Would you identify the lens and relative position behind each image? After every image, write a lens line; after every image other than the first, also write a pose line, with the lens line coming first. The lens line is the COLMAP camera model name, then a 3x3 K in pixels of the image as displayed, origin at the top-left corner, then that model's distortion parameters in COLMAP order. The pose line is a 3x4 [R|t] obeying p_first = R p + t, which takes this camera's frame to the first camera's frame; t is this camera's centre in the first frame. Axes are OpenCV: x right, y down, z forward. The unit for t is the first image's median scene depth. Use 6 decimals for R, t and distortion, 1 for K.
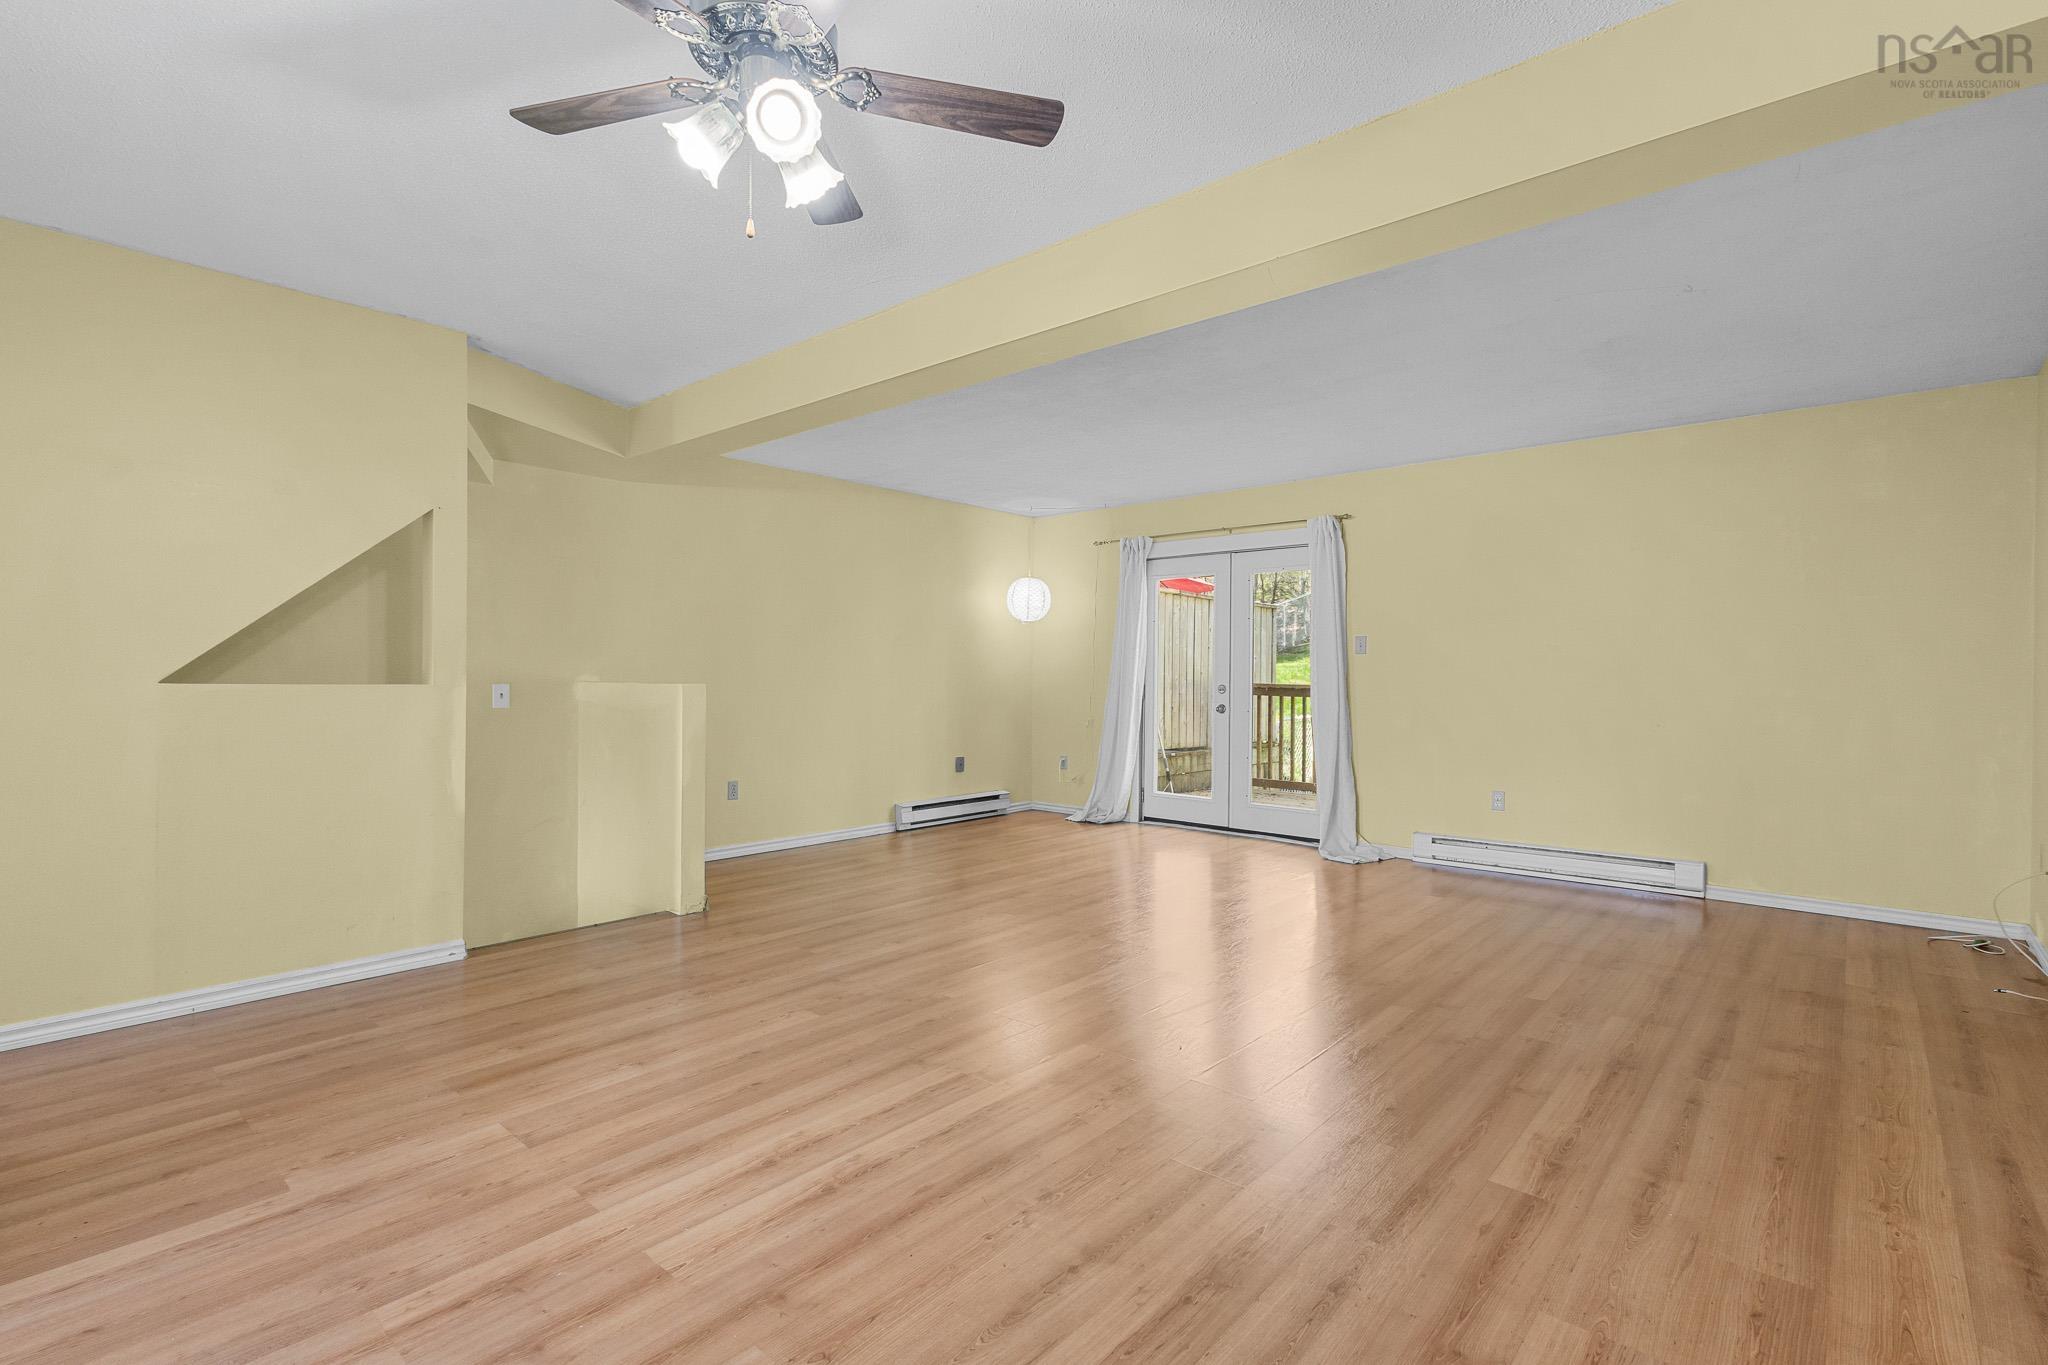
lens RADIAL K [[946.3, 0, 1027.5], [0, 946.3, 670.9], [0, 0, 1]] dist [0.002641, -0.000496]
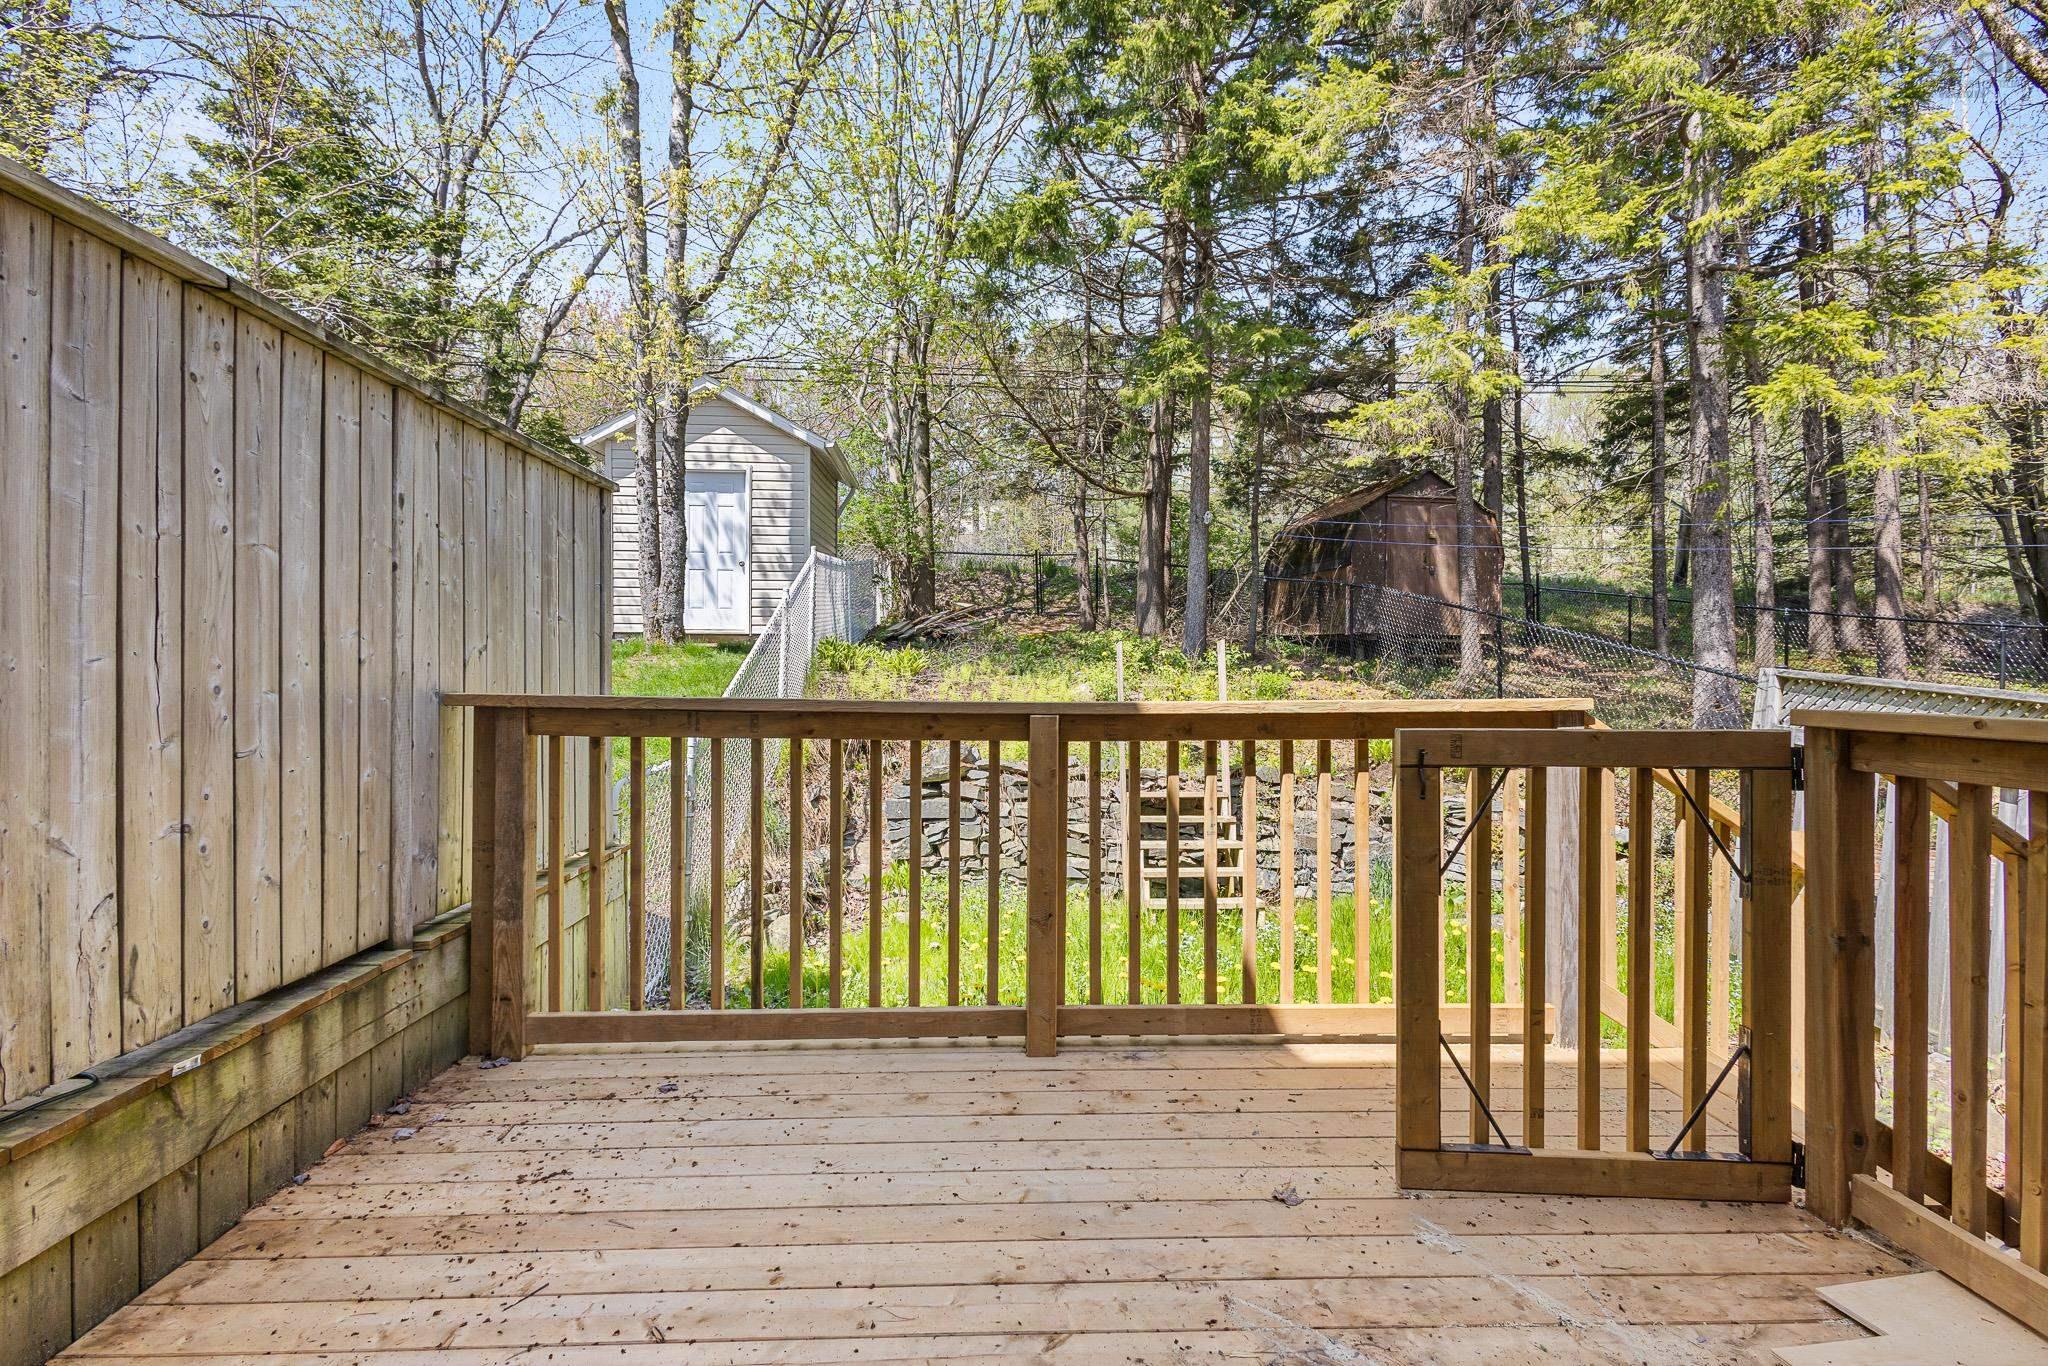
lens RADIAL K [[908.2, 0, 1020.9], [0, 908.2, 676.6], [0, 0, 1]] dist [-0.031330, -0.000171]
pose [[0.716432, -0.008412, 0.697606, 0.148665], [0.004353, 0.999962, 0.007588, 0.005177], [-0.697643, -0.002400, 0.716441, 0.727323]]
